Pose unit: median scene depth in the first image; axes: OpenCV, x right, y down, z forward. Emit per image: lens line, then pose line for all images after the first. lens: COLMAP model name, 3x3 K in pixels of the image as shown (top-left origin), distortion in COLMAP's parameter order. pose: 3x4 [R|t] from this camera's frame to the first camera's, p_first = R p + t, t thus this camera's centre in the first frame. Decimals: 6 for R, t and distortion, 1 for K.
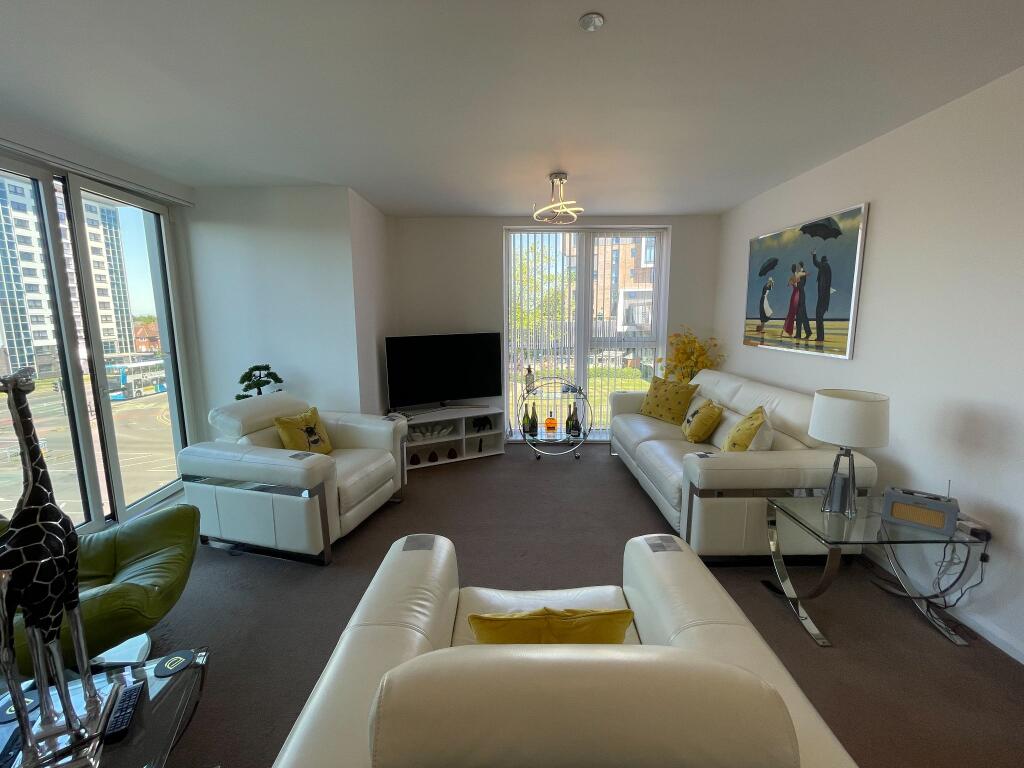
lens RADIAL K [[413.5, 0, 512.4], [0, 413.5, 372.8], [0, 0, 1]] dist [-0.001719, -0.000316]
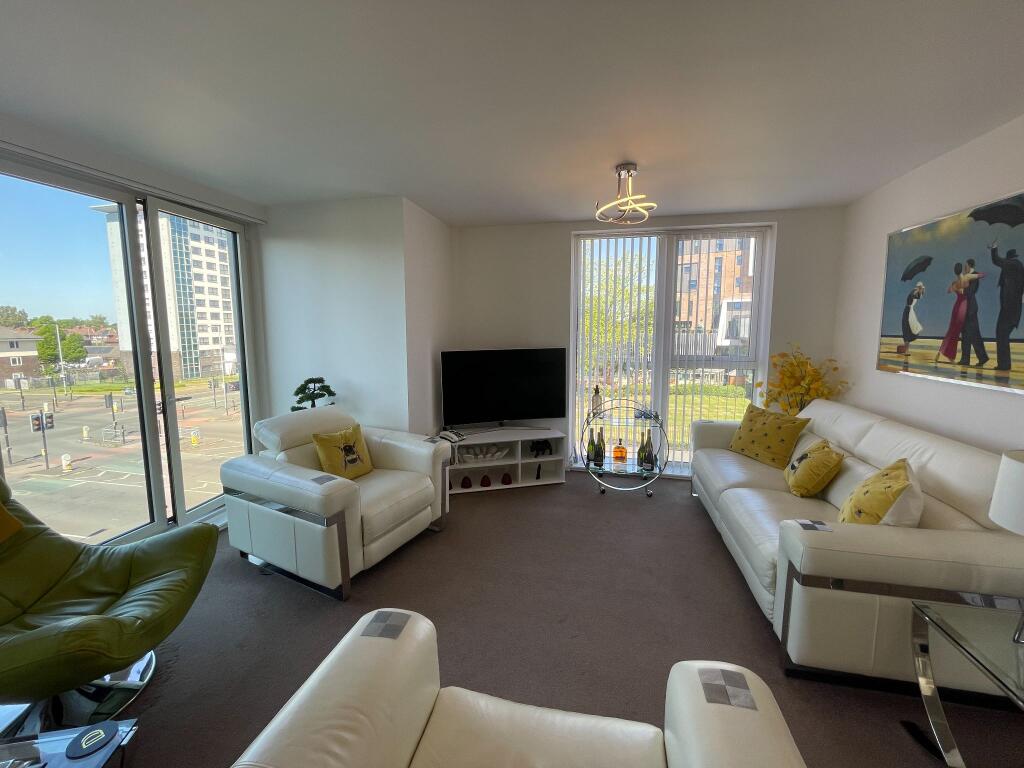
lens RADIAL K [[413.5, 0, 512.4], [0, 413.5, 372.8], [0, 0, 1]] dist [-0.001719, -0.000316]
pose [[0.976623, 0.029244, -0.212961, 0.070683], [-0.035156, 0.999093, -0.024025, -0.023659], [0.212065, 0.030950, 0.976765, 0.123371]]
